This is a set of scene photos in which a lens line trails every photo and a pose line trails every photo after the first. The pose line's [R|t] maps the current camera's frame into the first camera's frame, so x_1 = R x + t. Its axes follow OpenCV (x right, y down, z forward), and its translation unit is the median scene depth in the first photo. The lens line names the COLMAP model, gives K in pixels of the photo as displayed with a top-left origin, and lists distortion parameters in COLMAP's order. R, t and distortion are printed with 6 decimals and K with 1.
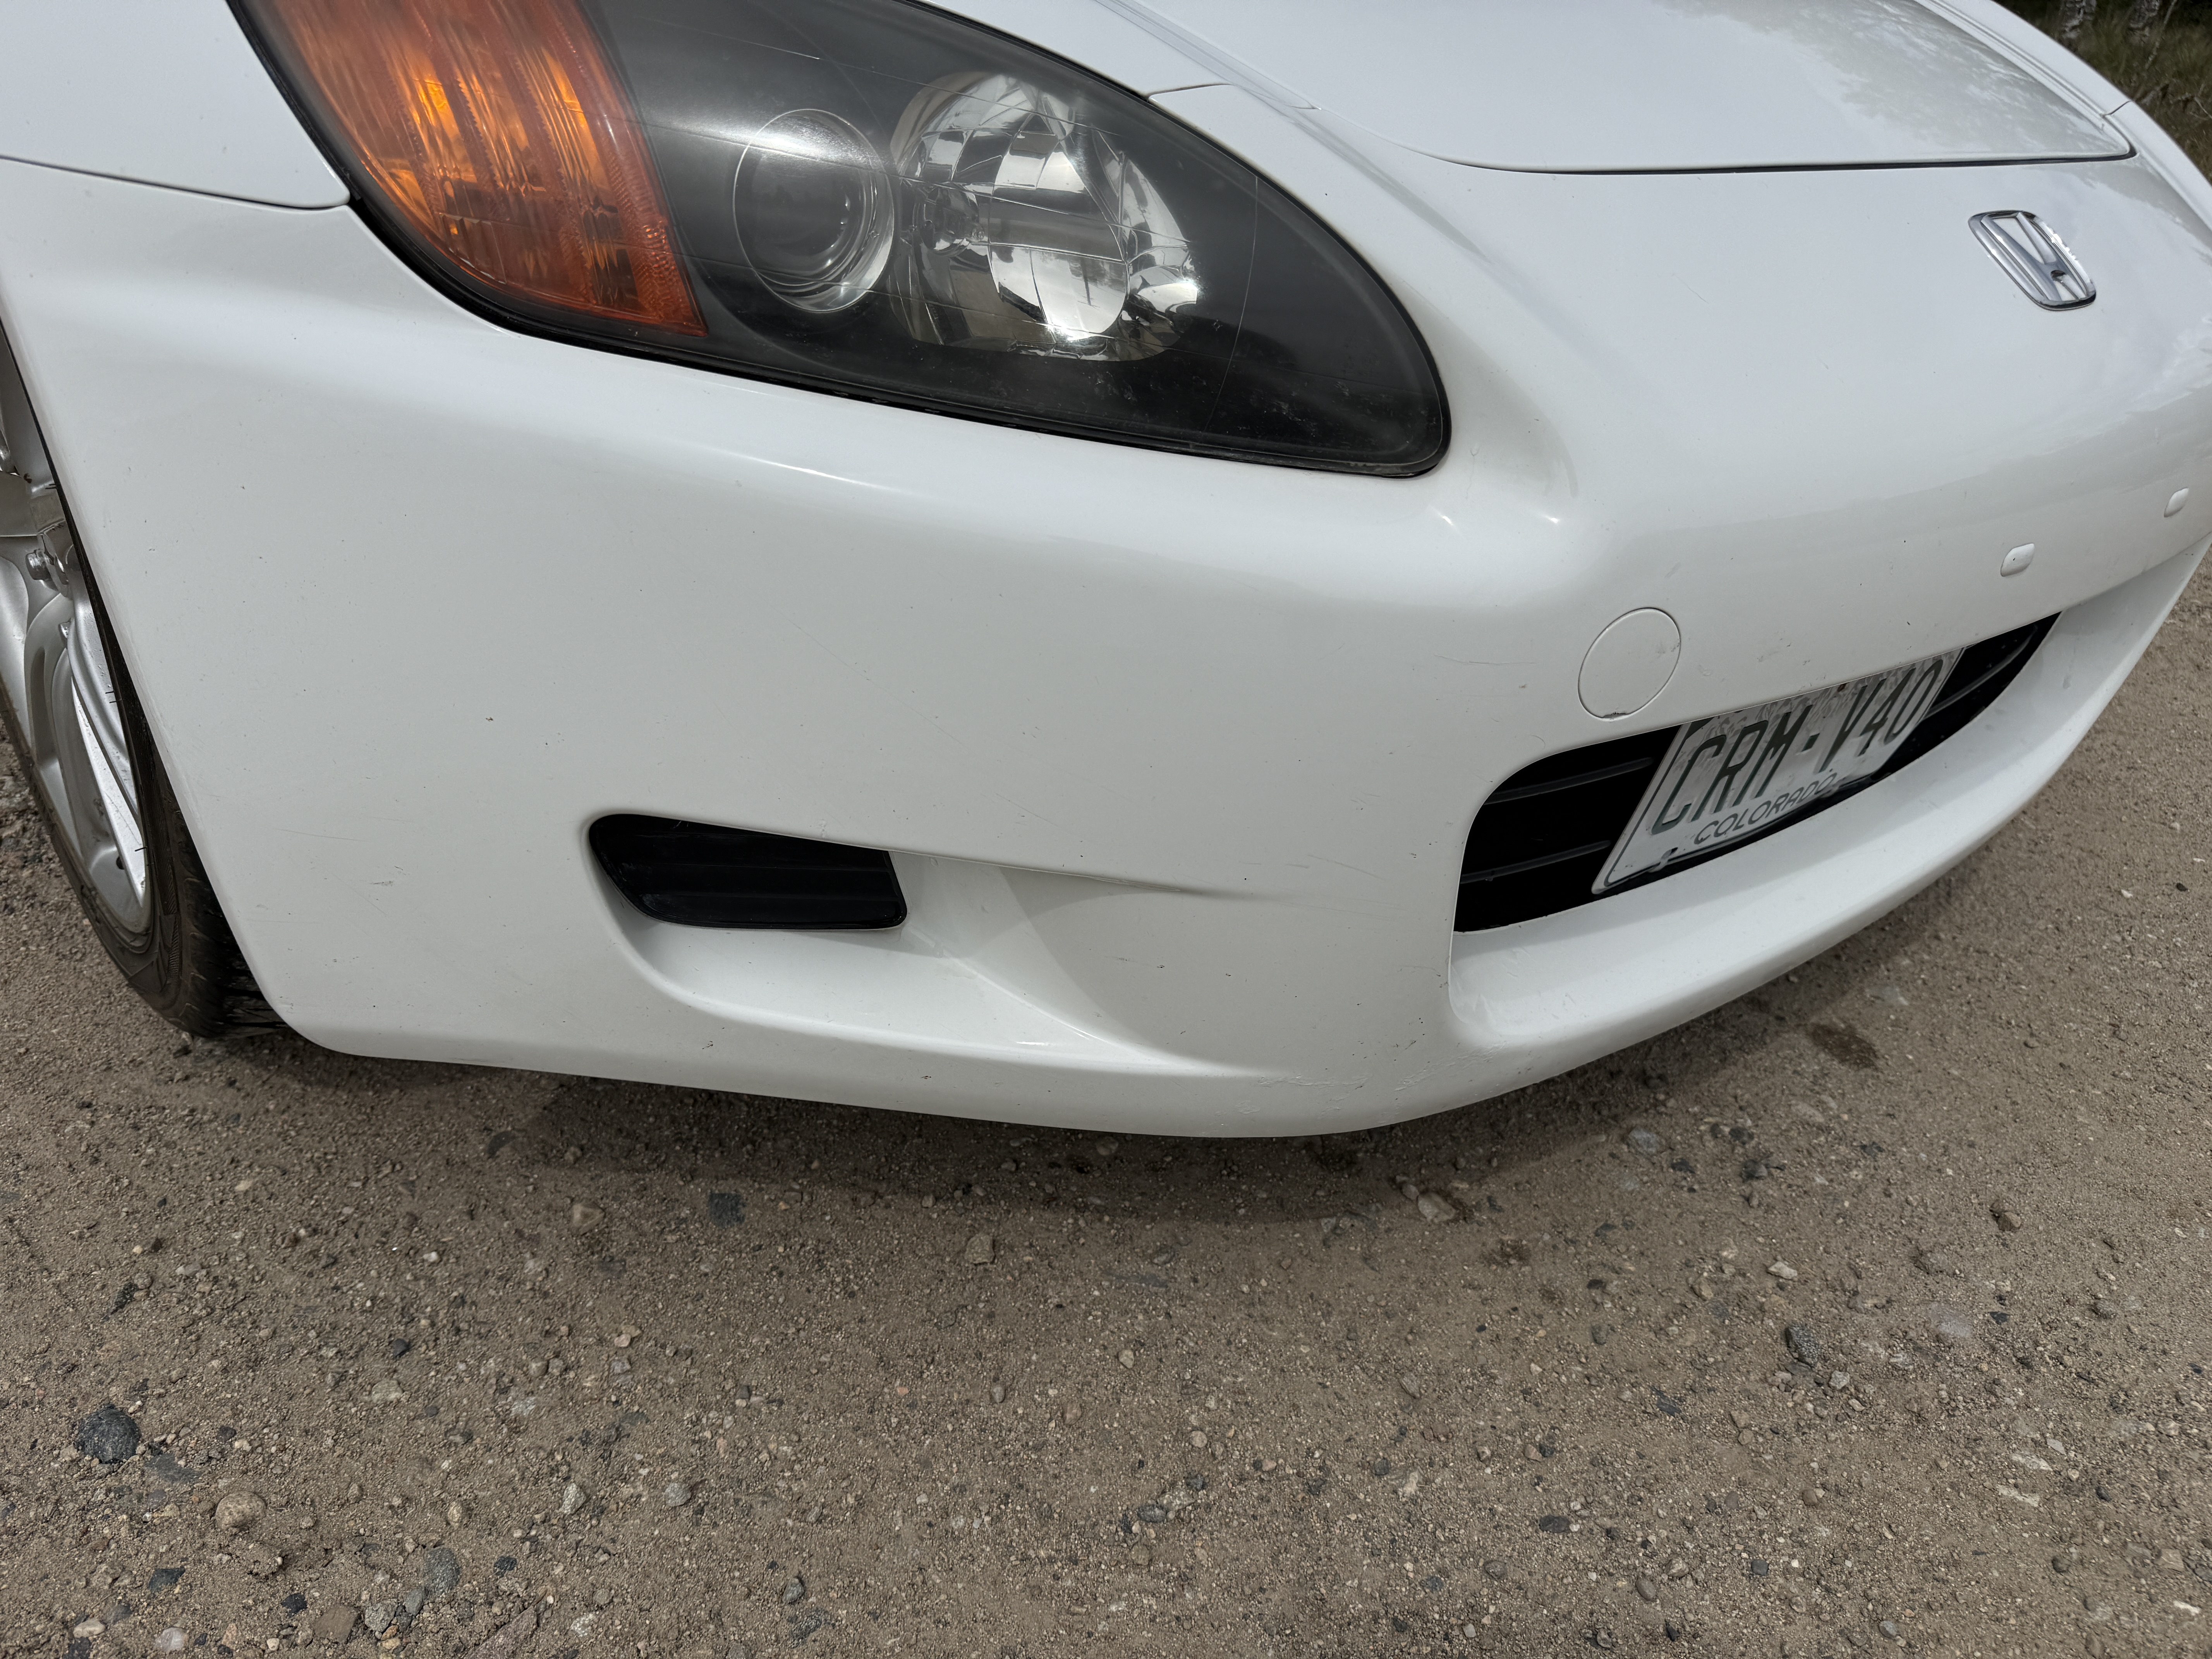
lens RADIAL K [[1565.6, 0, 1118.9], [0, 1565.6, 809.6], [0, 0, 1]] dist [-0.002324, -0.004908]
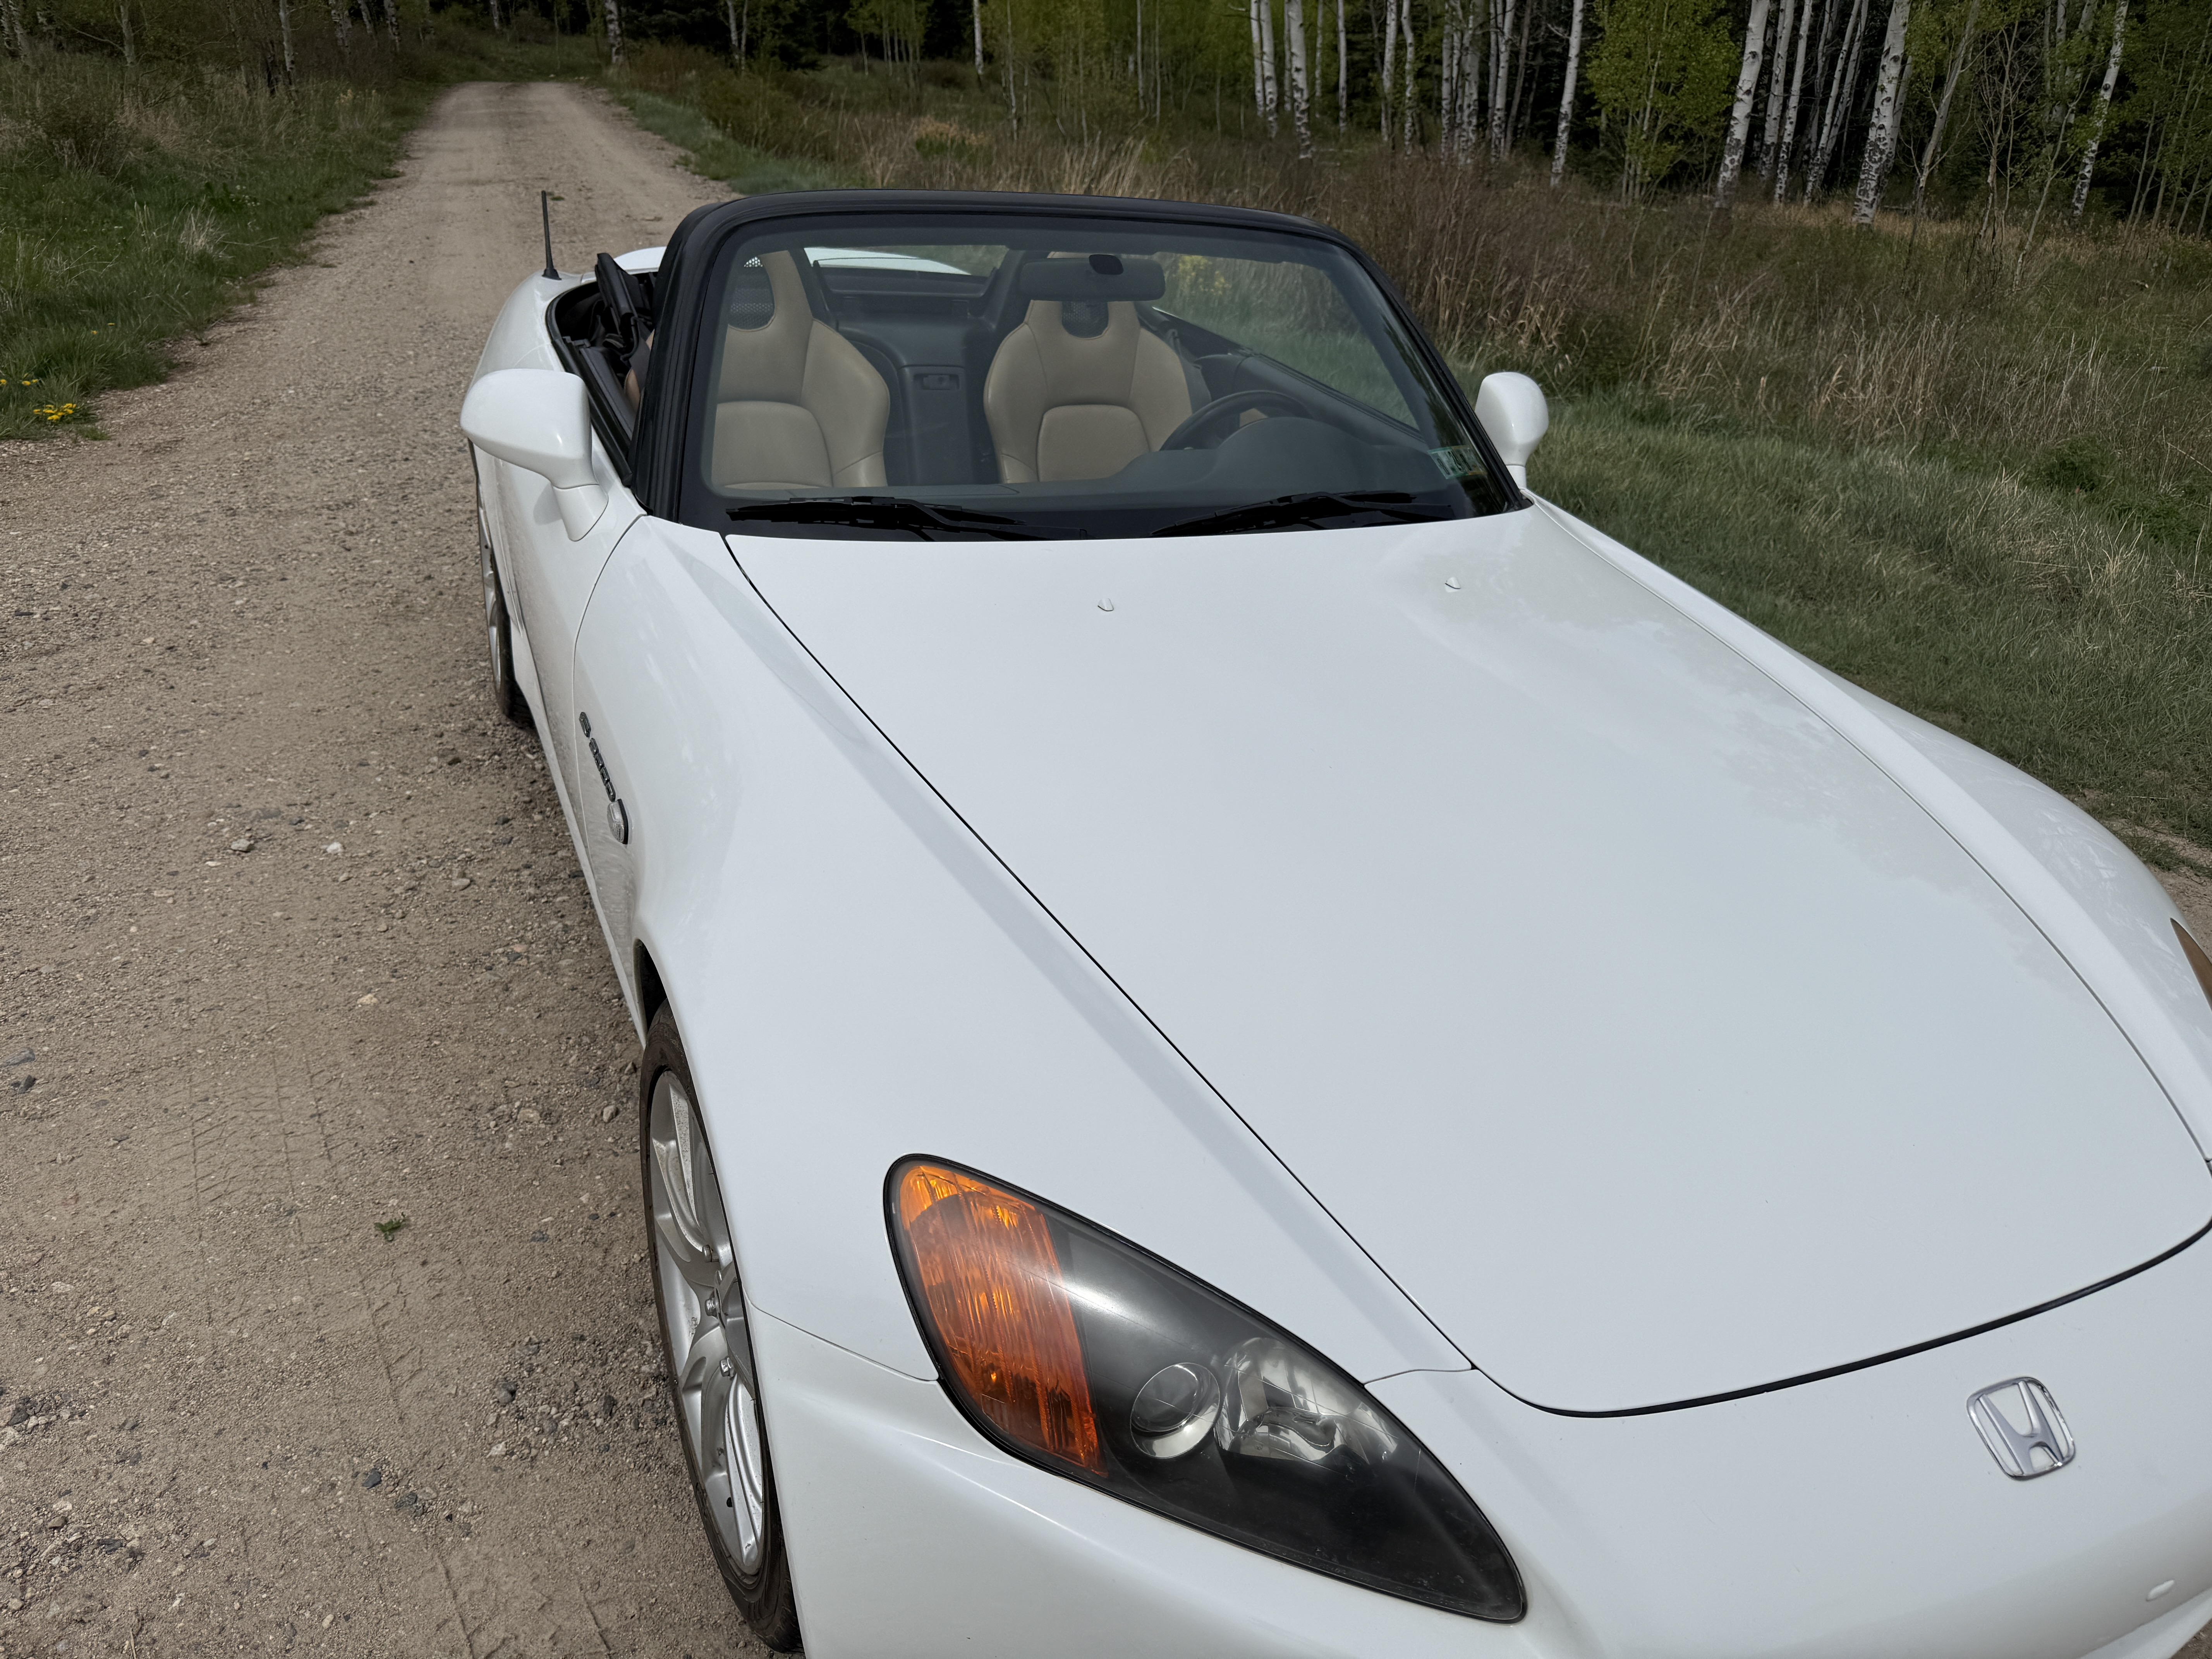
lens RADIAL K [[1545.4, 0, 1106.0], [0, 1545.4, 829.5], [0, 0, 1]] dist [-0.000513, -0.006477]
pose [[0.960631, 0.084558, -0.264646, 0.101225], [-0.118866, 0.986063, -0.116409, -0.556392], [0.251114, 0.143283, 0.957294, -0.566846]]
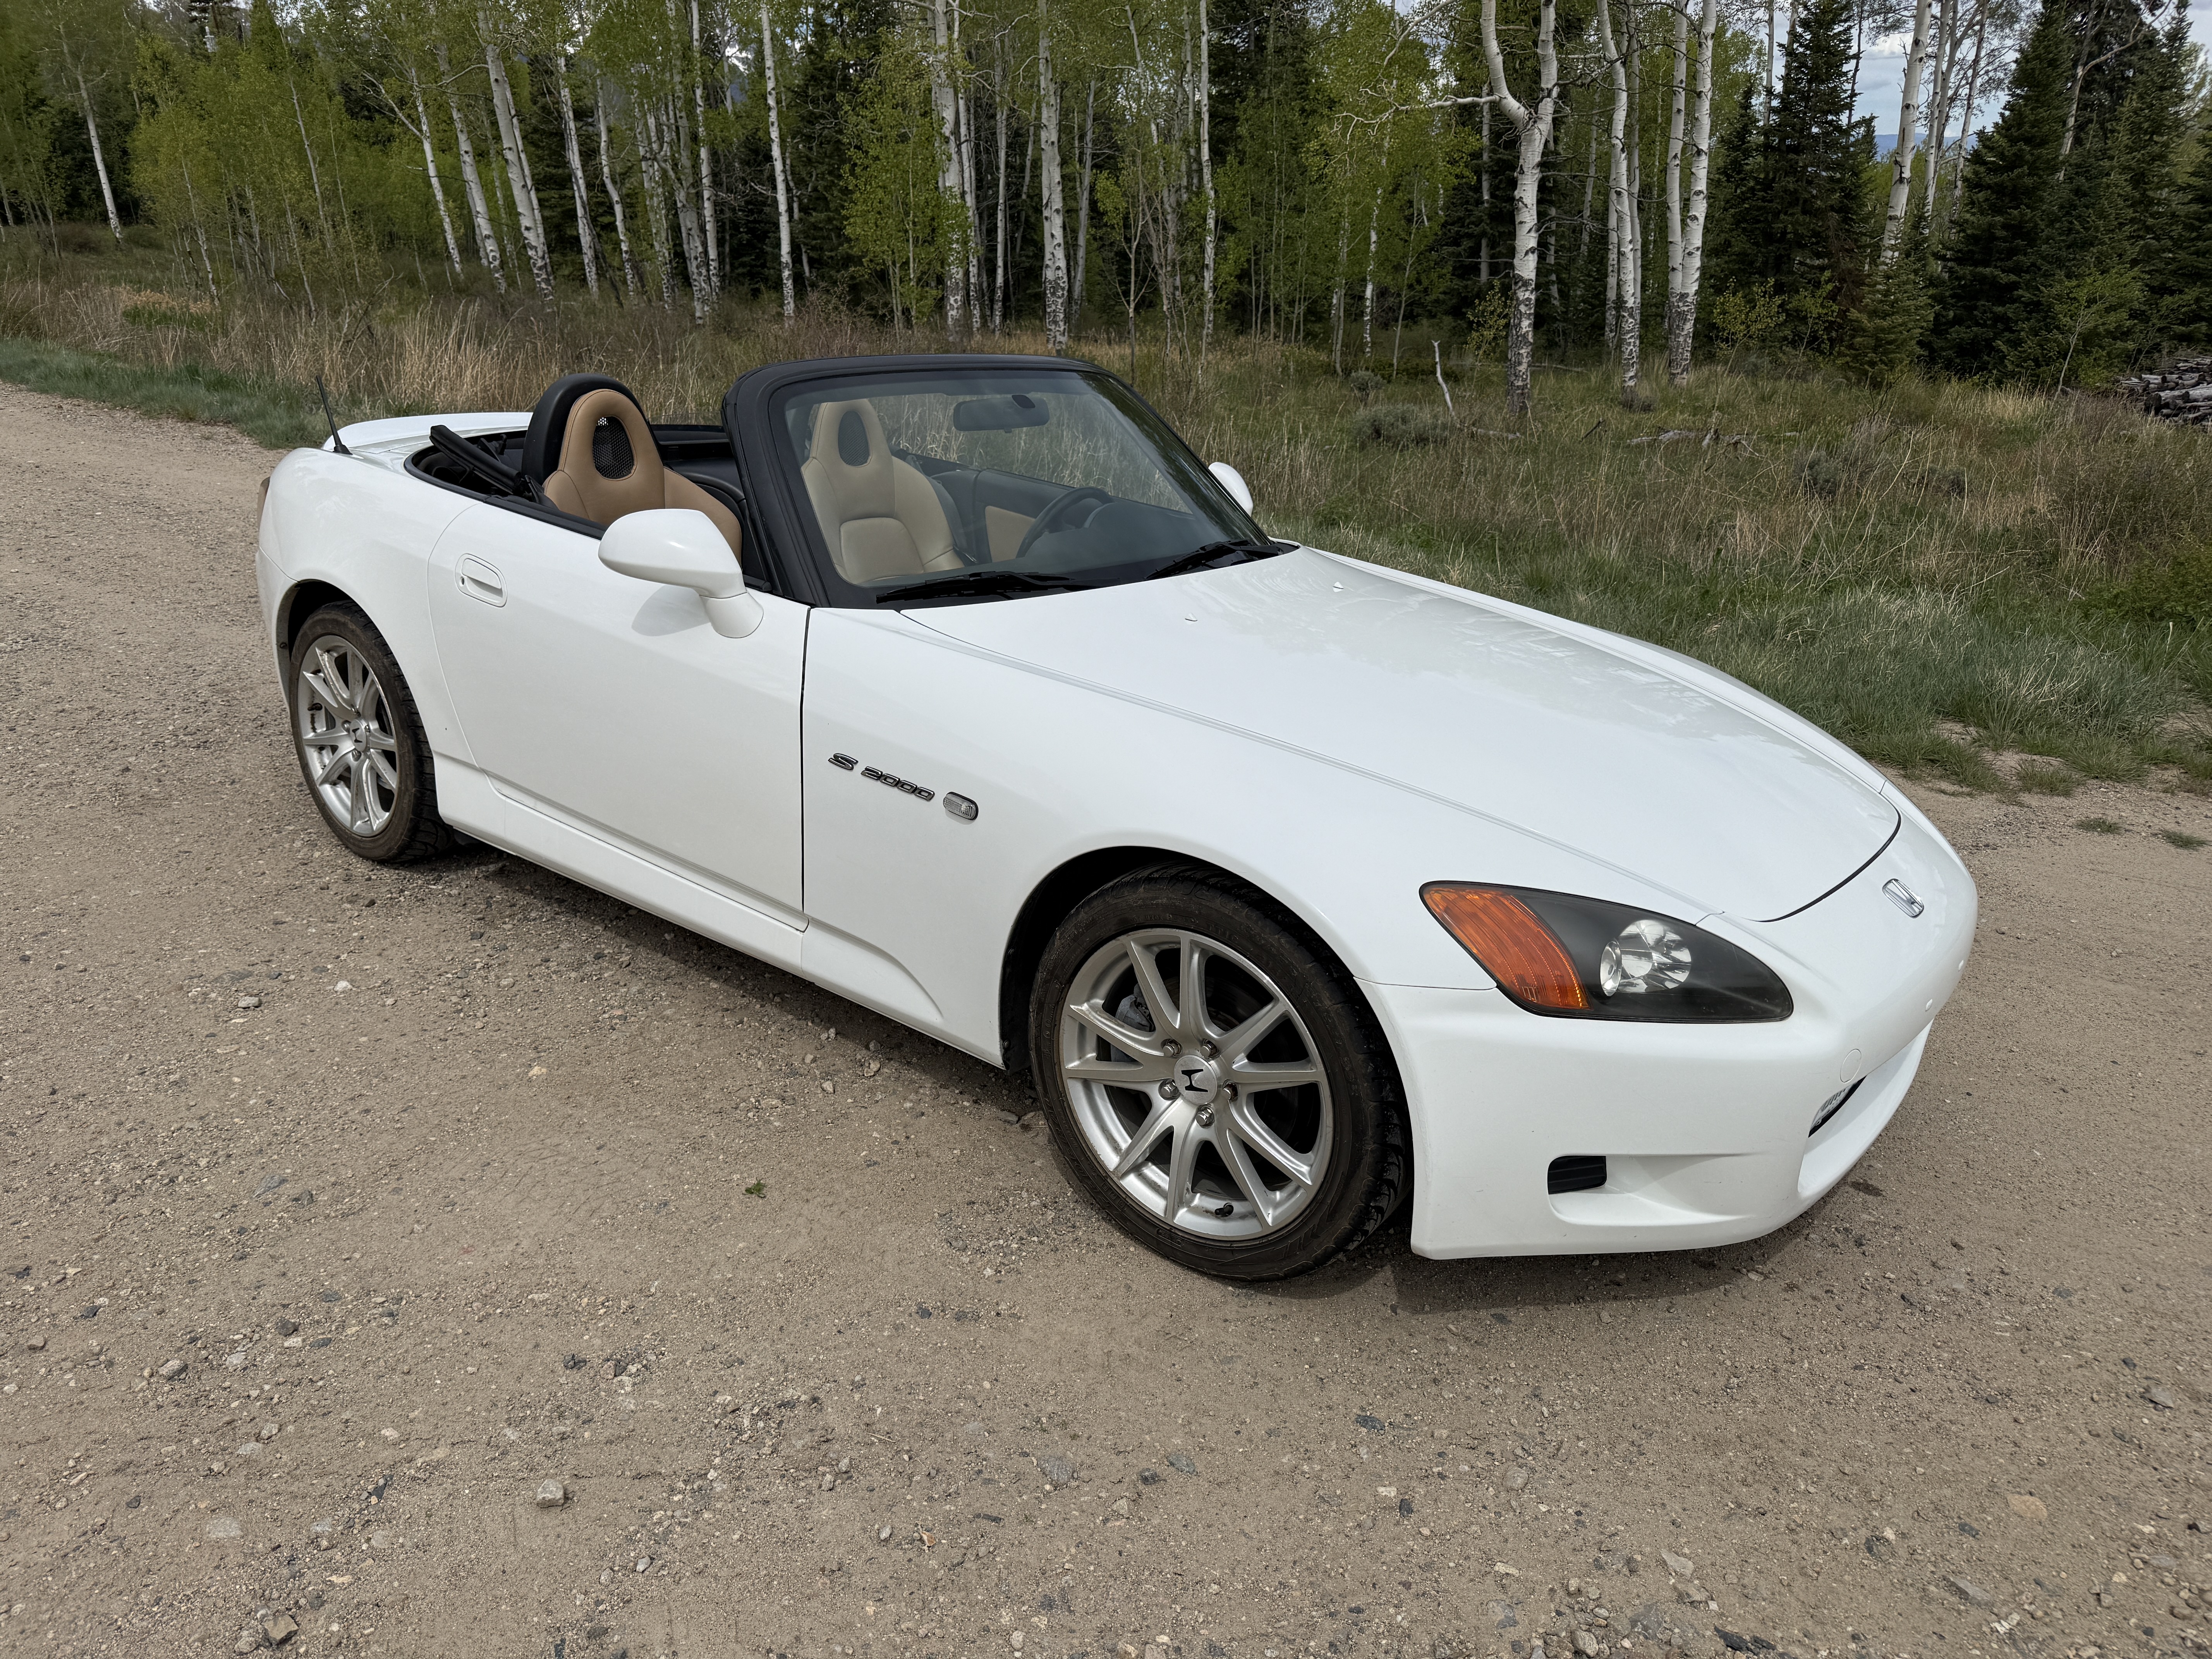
lens RADIAL K [[1488.6, 0, 1106.0], [0, 1488.6, 829.5], [0, 0, 1]] dist [0.031843, -0.051929]
pose [[0.980697, -0.121470, 0.153228, -1.175429], [0.148699, 0.972171, -0.181033, -0.168111], [-0.126973, 0.200323, 0.971467, -1.421384]]
